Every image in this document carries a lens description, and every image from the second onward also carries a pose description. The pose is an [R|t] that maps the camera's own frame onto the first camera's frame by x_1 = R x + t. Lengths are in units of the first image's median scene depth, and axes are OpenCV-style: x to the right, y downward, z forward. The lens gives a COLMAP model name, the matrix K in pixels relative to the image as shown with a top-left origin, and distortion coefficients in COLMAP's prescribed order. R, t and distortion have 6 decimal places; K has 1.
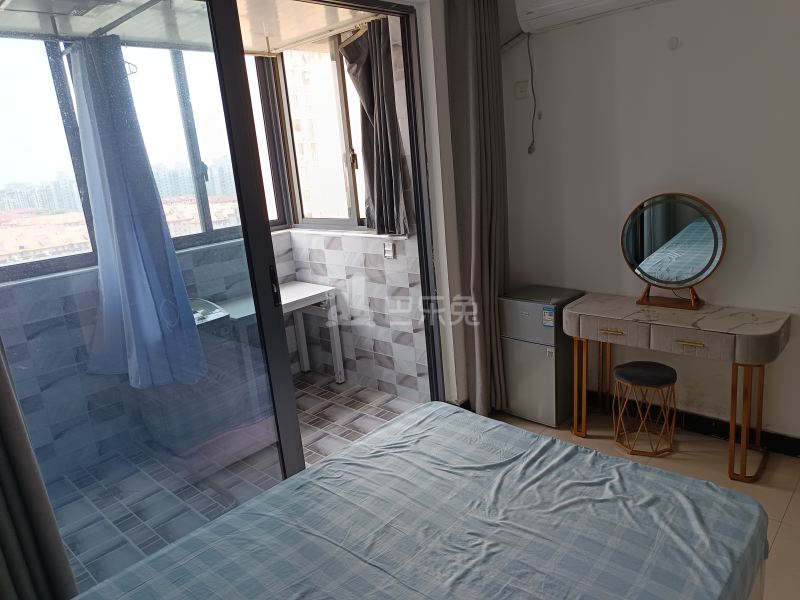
lens RADIAL K [[564.4, 0, 396.5], [0, 564.4, 297.1], [0, 0, 1]] dist [0.002332, 0.009616]
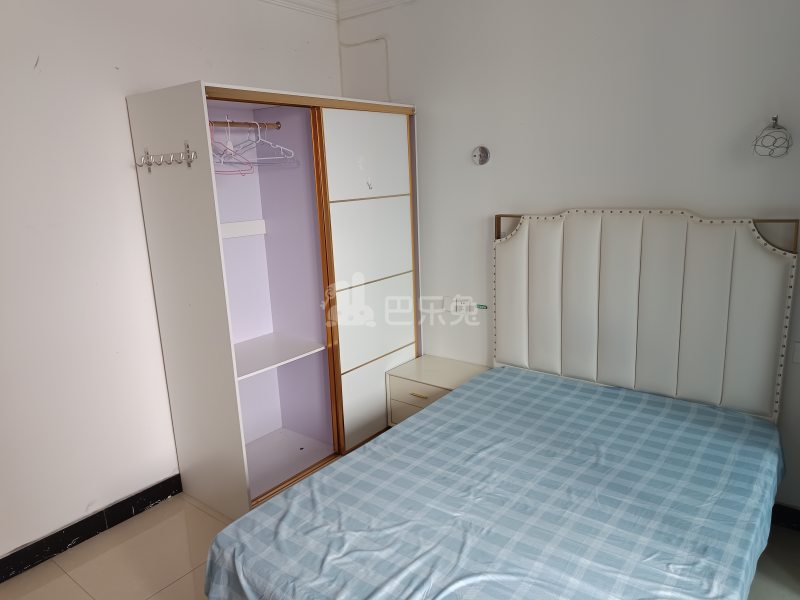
lens RADIAL K [[564.4, 0, 402.0], [0, 564.4, 295.9], [0, 0, 1]] dist [0.002332, 0.009616]
pose [[-0.987053, 0.144799, -0.068993, 0.241567], [0.097914, 0.884654, 0.455851, -0.367569], [0.127042, 0.443194, -0.887378, 1.386341]]
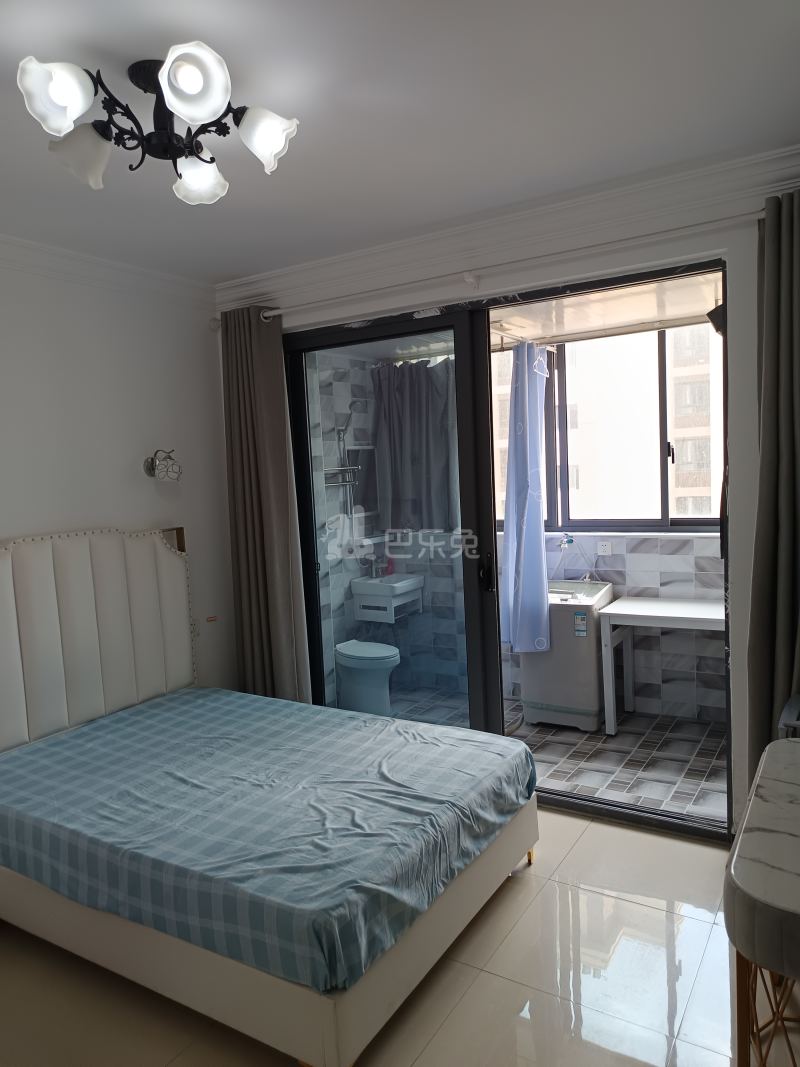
lens RADIAL K [[752.7, 0, 396.7], [0, 752.7, 530.3], [0, 0, 1]] dist [0.002332, 0.009616]
pose [[0.198860, 0.163914, -0.966223, 1.291030], [-0.210446, 0.970057, 0.121252, -0.269808], [0.957166, 0.179226, 0.227400, 0.589478]]
